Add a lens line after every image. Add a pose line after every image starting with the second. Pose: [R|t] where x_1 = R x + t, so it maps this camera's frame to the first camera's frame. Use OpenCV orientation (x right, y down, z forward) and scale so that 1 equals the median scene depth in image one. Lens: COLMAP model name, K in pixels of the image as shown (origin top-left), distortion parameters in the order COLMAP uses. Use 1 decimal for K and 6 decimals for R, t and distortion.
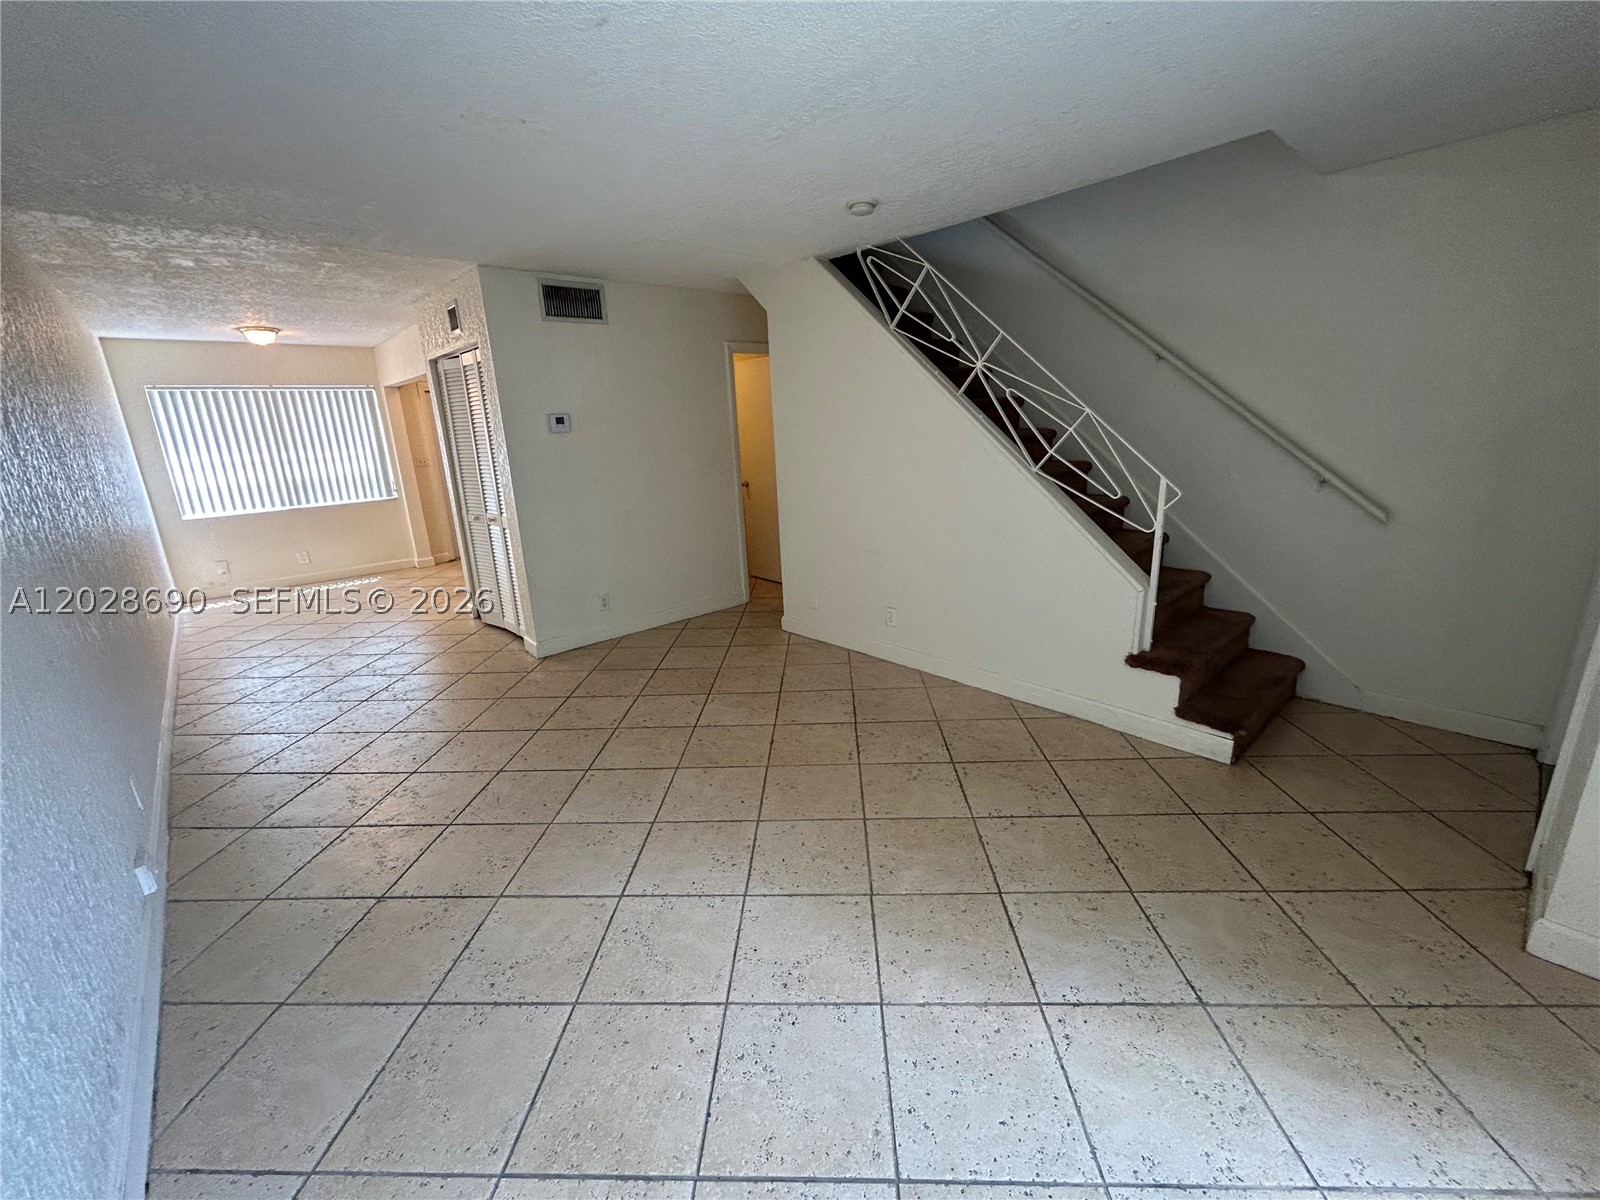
lens RADIAL K [[647.2, 0, 797.4], [0, 647.2, 599.7], [0, 0, 1]] dist [-0.007051, 0.000462]
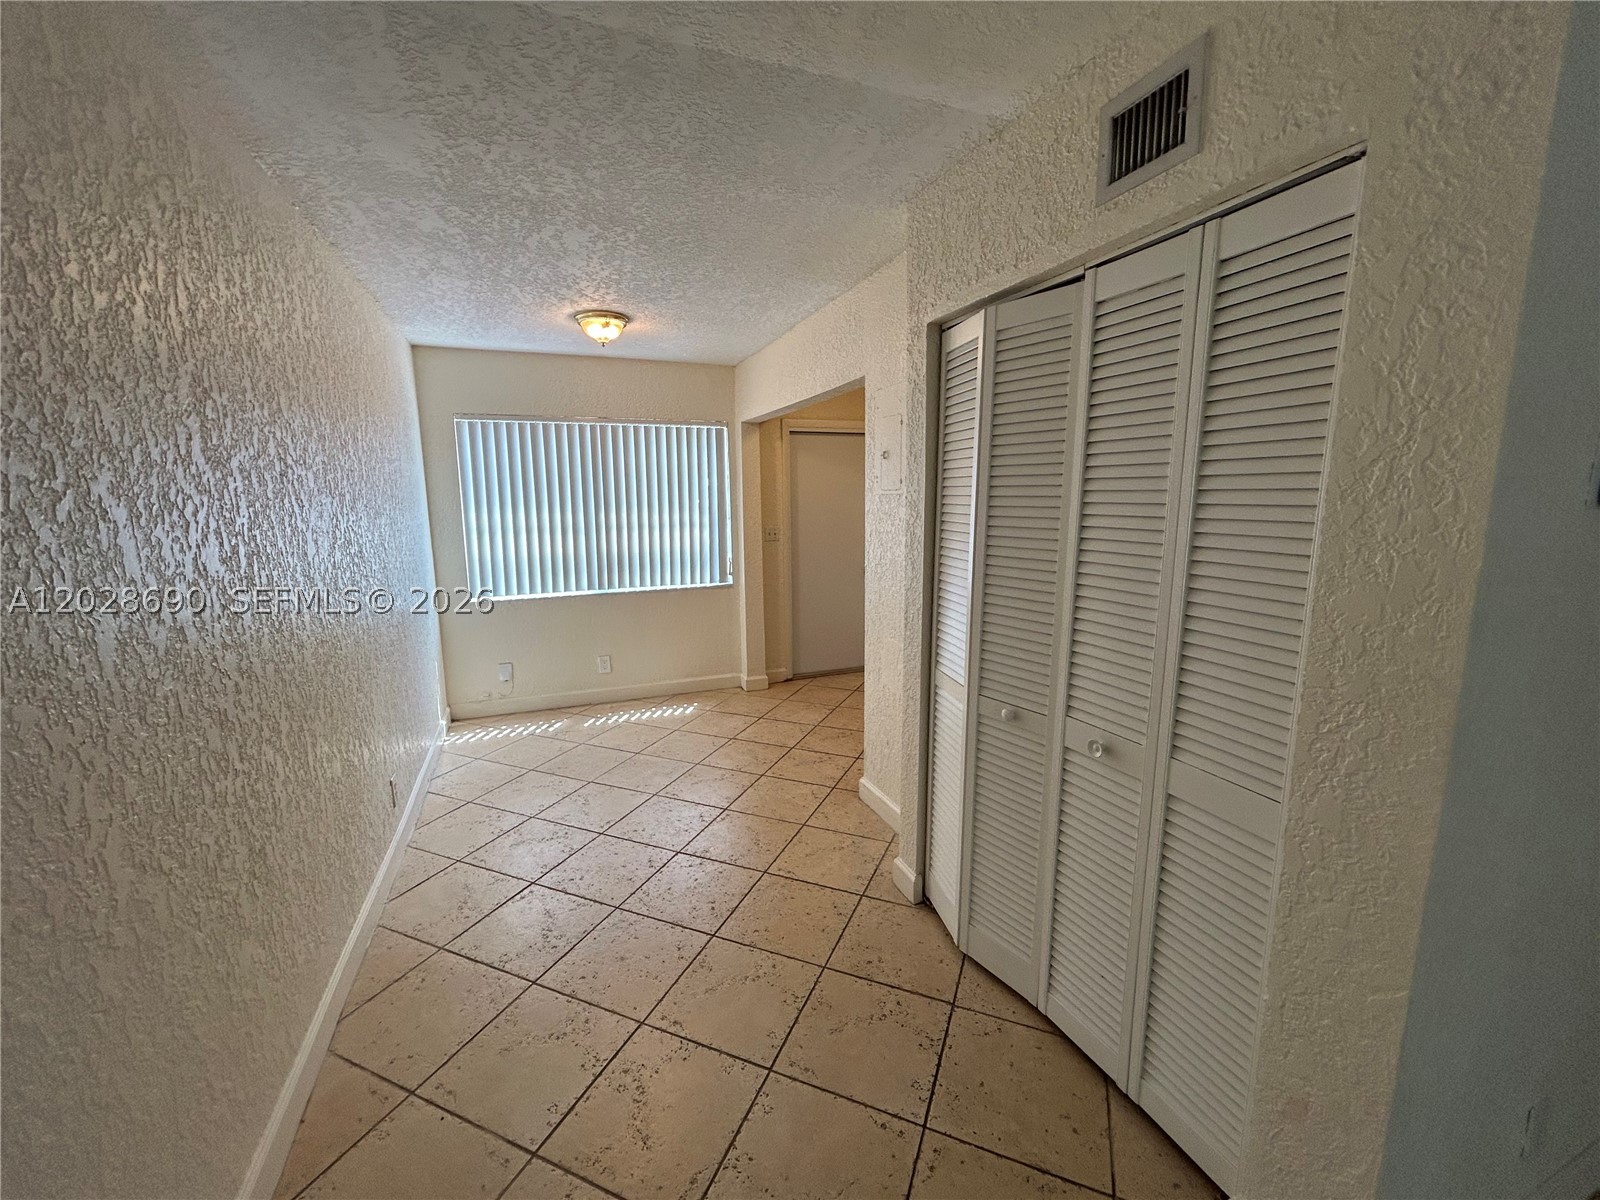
lens RADIAL K [[647.2, 0, 797.4], [0, 647.2, 599.7], [0, 0, 1]] dist [-0.007051, 0.000462]
pose [[0.935326, 0.086334, -0.343091, -0.345252], [-0.119957, 0.989712, -0.077976, -0.104617], [0.332829, 0.114090, 0.936060, 0.417719]]
